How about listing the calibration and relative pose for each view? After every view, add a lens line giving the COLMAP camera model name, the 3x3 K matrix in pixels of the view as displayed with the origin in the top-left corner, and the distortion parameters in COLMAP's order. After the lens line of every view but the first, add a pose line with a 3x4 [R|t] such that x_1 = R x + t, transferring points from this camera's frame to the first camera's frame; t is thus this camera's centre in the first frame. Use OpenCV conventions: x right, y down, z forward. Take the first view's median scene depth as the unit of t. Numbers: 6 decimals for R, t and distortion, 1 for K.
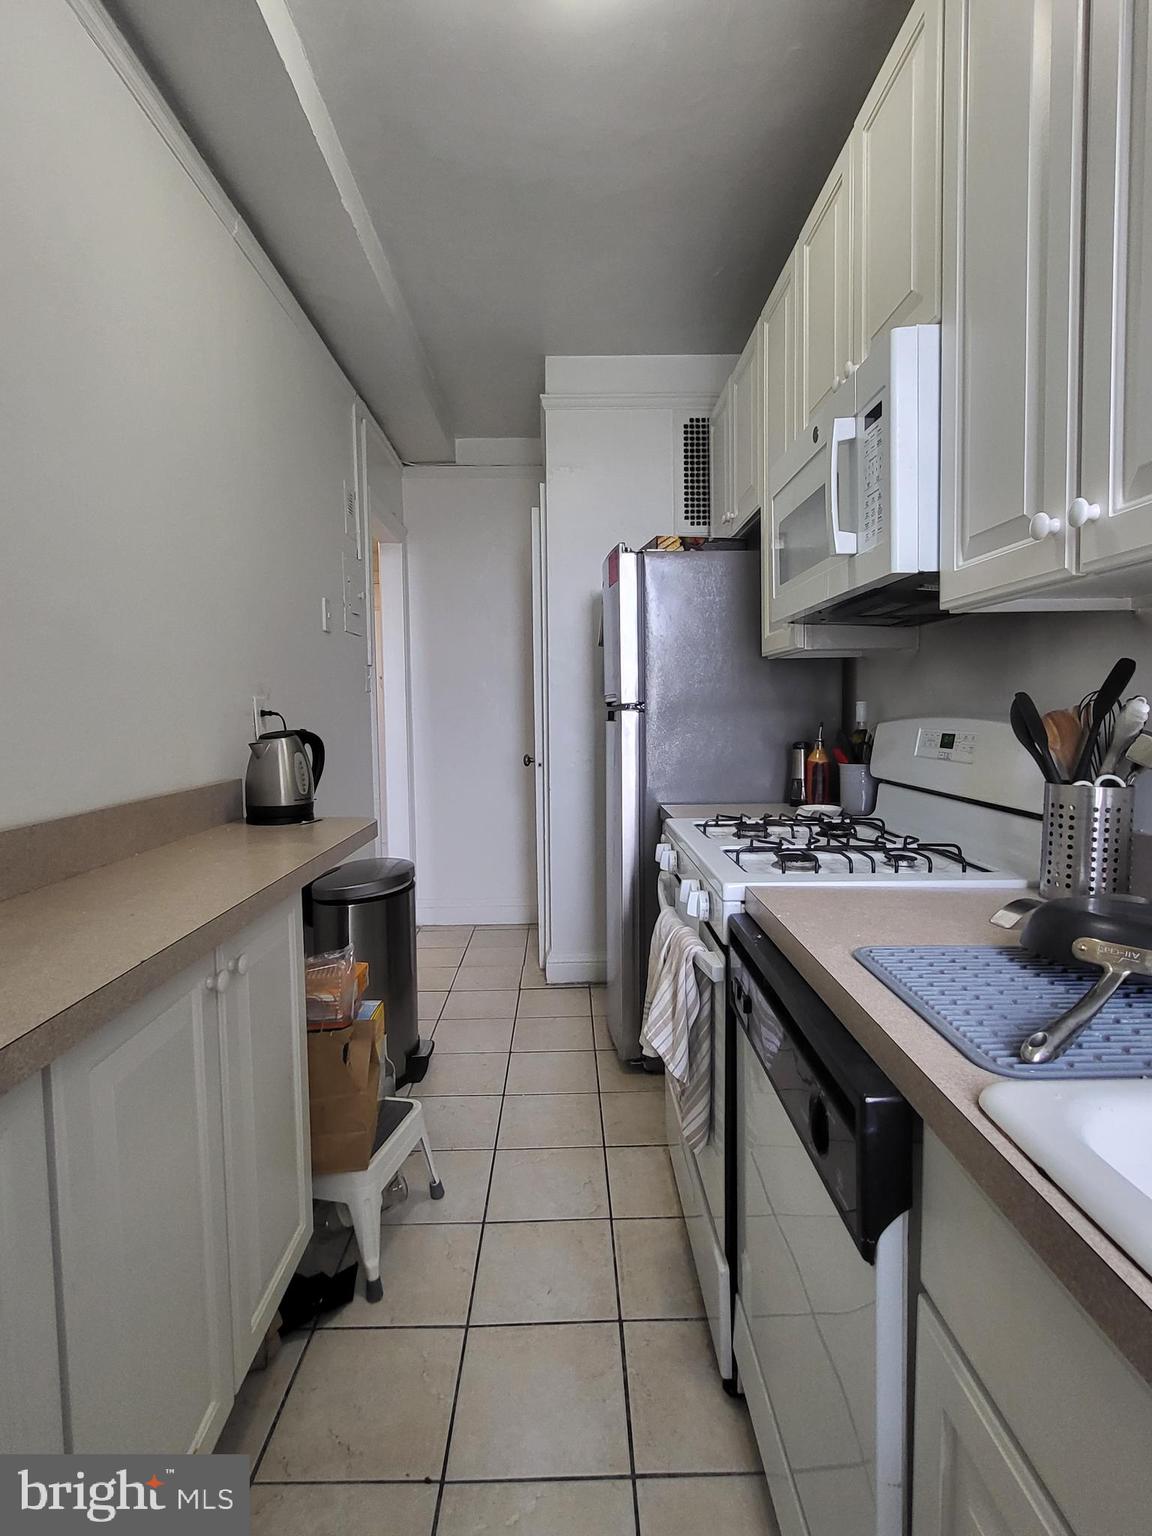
lens RADIAL K [[767.3, 0, 575.7], [0, 767.3, 763.2], [0, 0, 1]] dist [-0.004049, -0.000070]
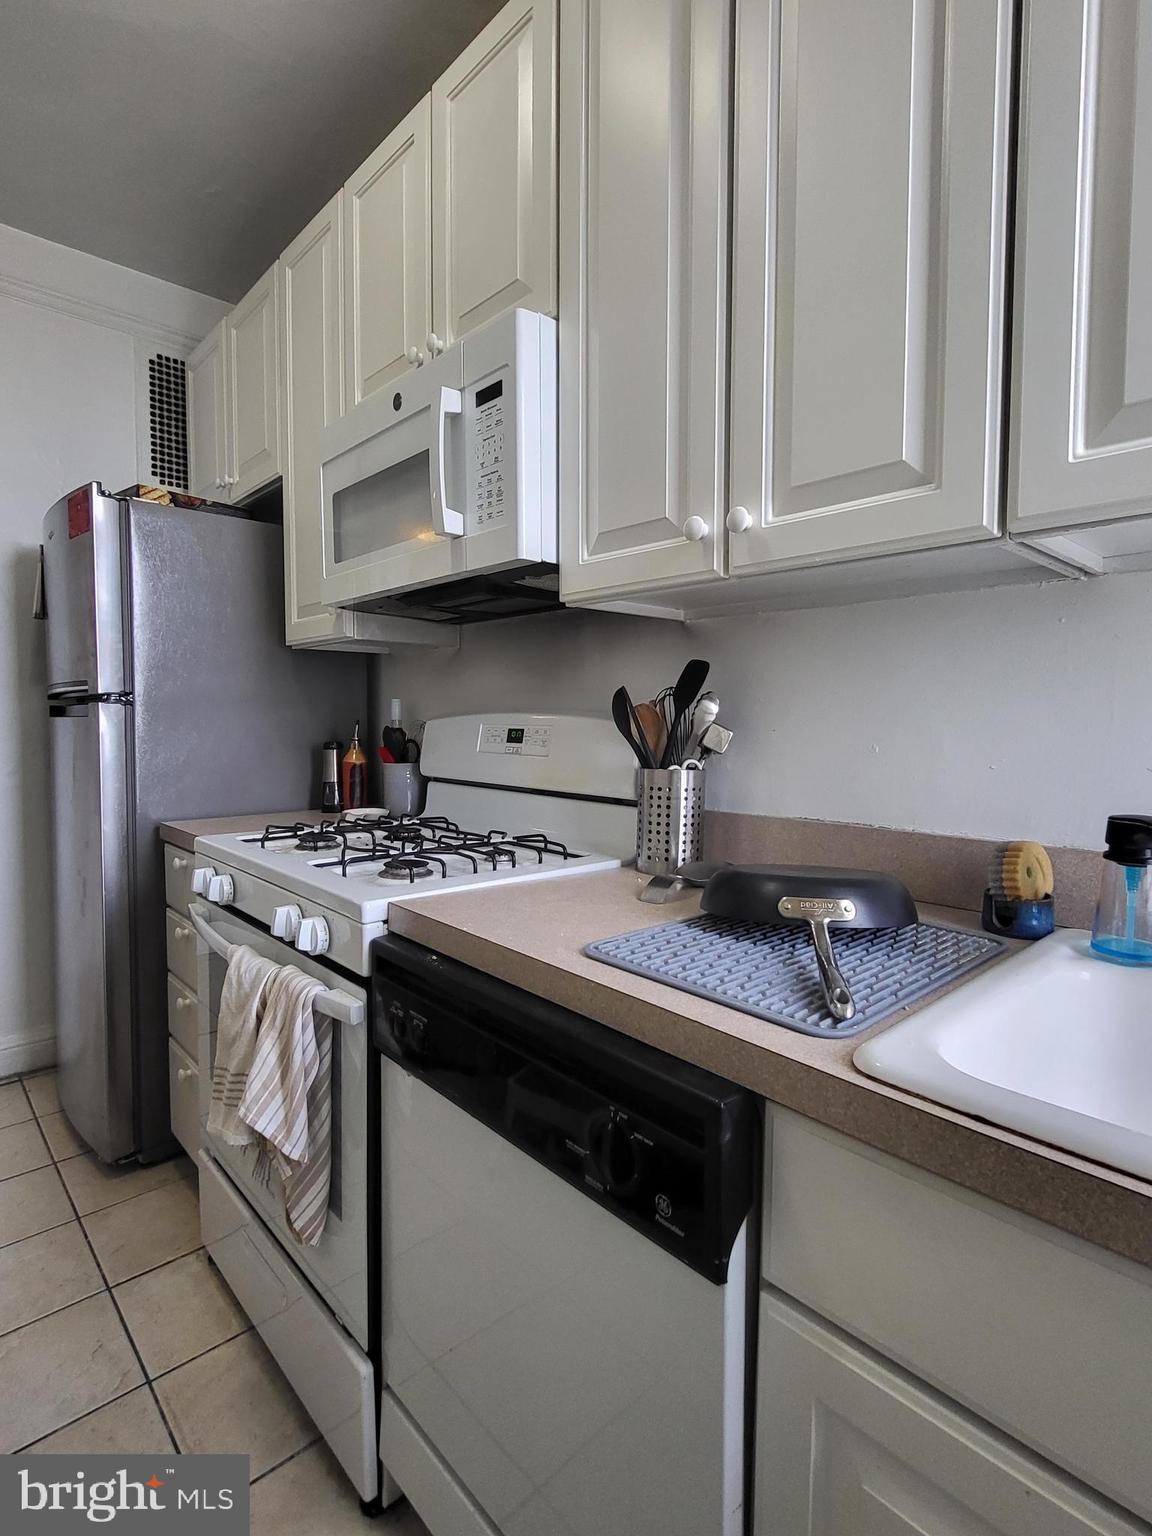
lens RADIAL K [[767.3, 0, 577.2], [0, 767.3, 760.4], [0, 0, 1]] dist [-0.004049, -0.000070]
pose [[0.741078, -0.022001, 0.671058, -0.167812], [0.033166, 0.999442, -0.003860, 0.012354], [-0.670599, 0.025117, 0.741395, 0.204716]]
